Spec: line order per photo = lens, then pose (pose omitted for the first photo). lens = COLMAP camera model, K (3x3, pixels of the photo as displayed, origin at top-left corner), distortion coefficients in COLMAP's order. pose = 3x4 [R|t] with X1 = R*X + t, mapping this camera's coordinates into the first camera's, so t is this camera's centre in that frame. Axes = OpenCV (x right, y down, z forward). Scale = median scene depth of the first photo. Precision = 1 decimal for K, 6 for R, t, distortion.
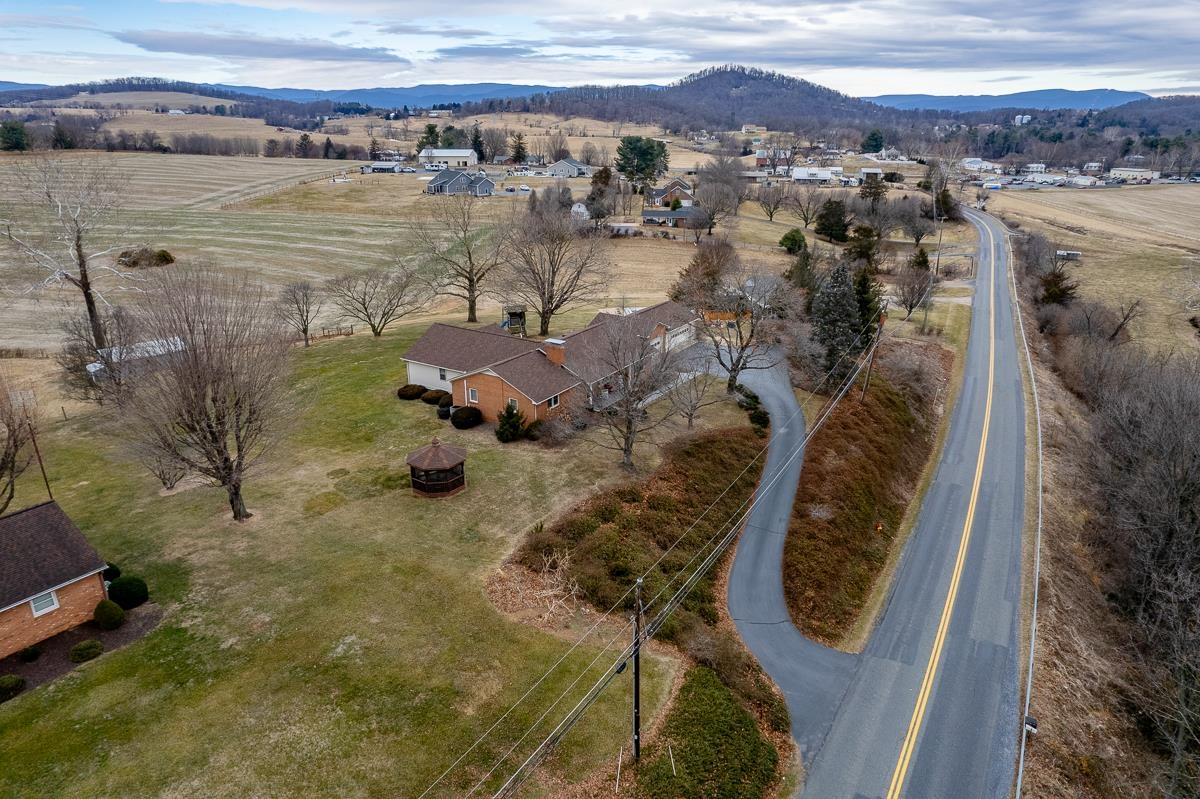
lens RADIAL K [[771.7, 0, 600.0], [0, 771.7, 399.5], [0, 0, 1]] dist [-0.070216, 0.060526]
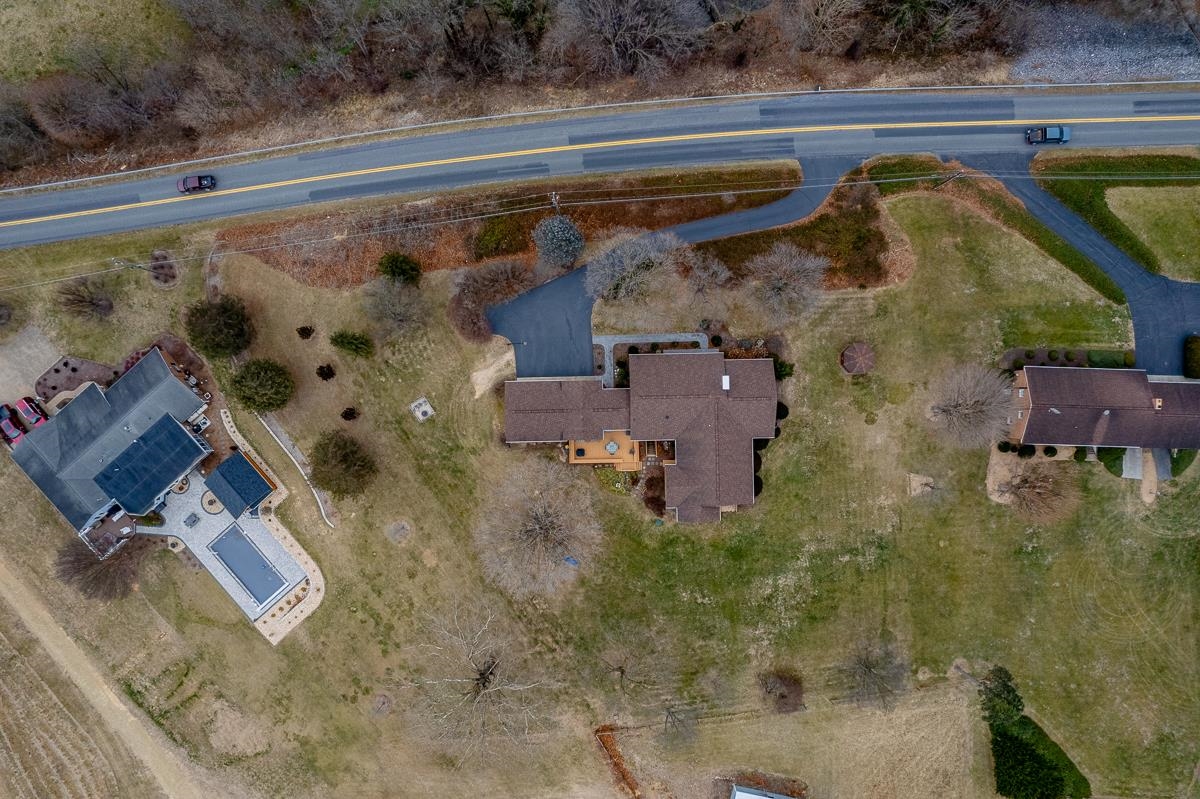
lens RADIAL K [[771.7, 0, 600.0], [0, 771.7, 399.5], [0, 0, 1]] dist [-0.070216, 0.060526]
pose [[-0.557203, -0.830206, -0.016781, 0.013288], [0.287080, -0.211561, 0.934252, -0.276531], [-0.779172, 0.515751, 0.356218, 0.128930]]
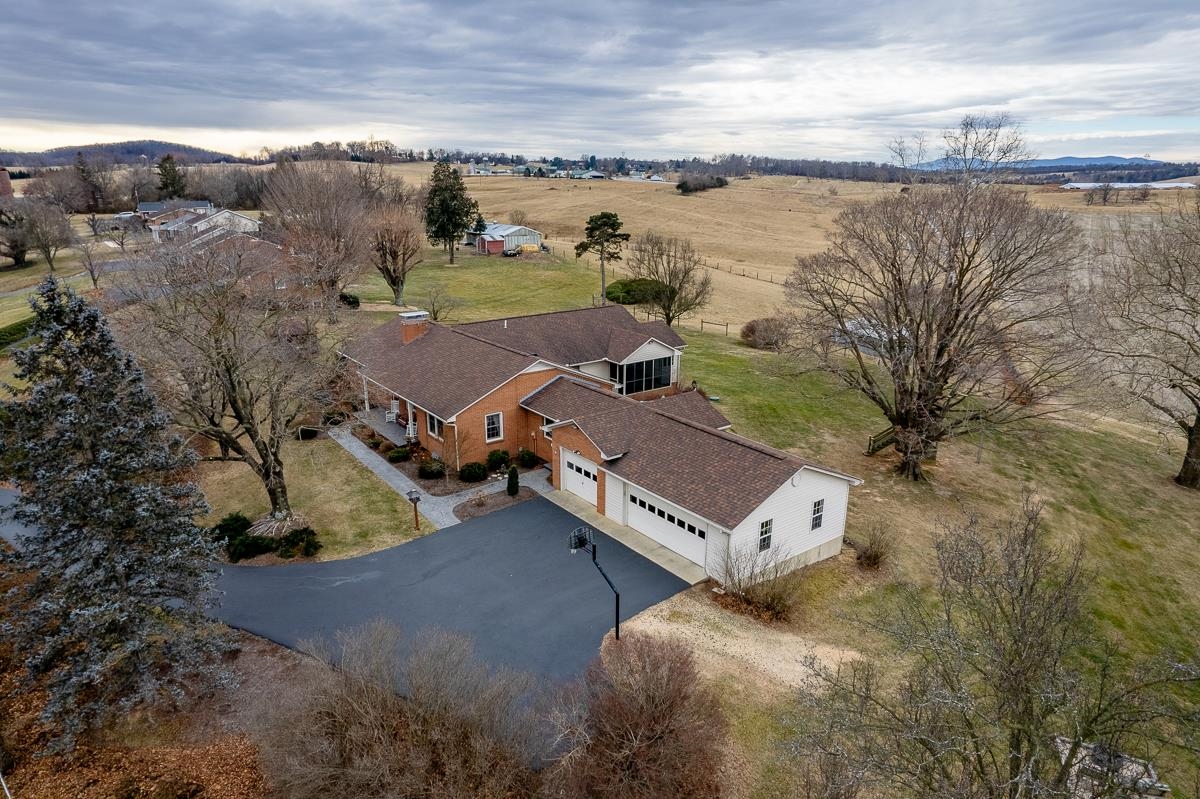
lens RADIAL K [[771.7, 0, 600.0], [0, 771.7, 399.5], [0, 0, 1]] dist [-0.070216, 0.060526]
pose [[-0.344062, 0.246781, -0.905936, 0.102015], [-0.333920, 0.869608, 0.363703, -0.063622], [0.877564, 0.427646, -0.216794, 0.248936]]
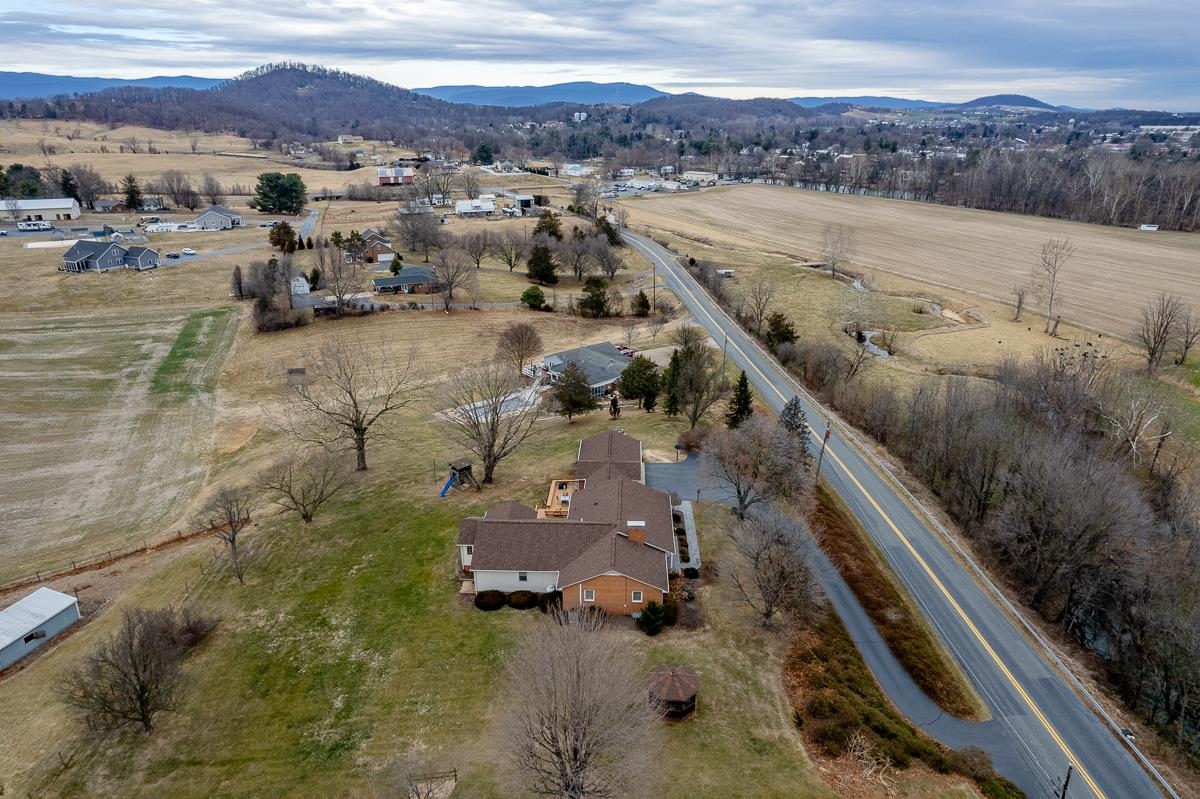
lens RADIAL K [[771.7, 0, 600.0], [0, 771.7, 399.5], [0, 0, 1]] dist [-0.070216, 0.060526]
pose [[0.863306, -0.182284, 0.470612, -0.110056], [0.177781, 0.982562, 0.054453, -0.059754], [-0.472331, 0.036656, 0.880659, 0.008723]]
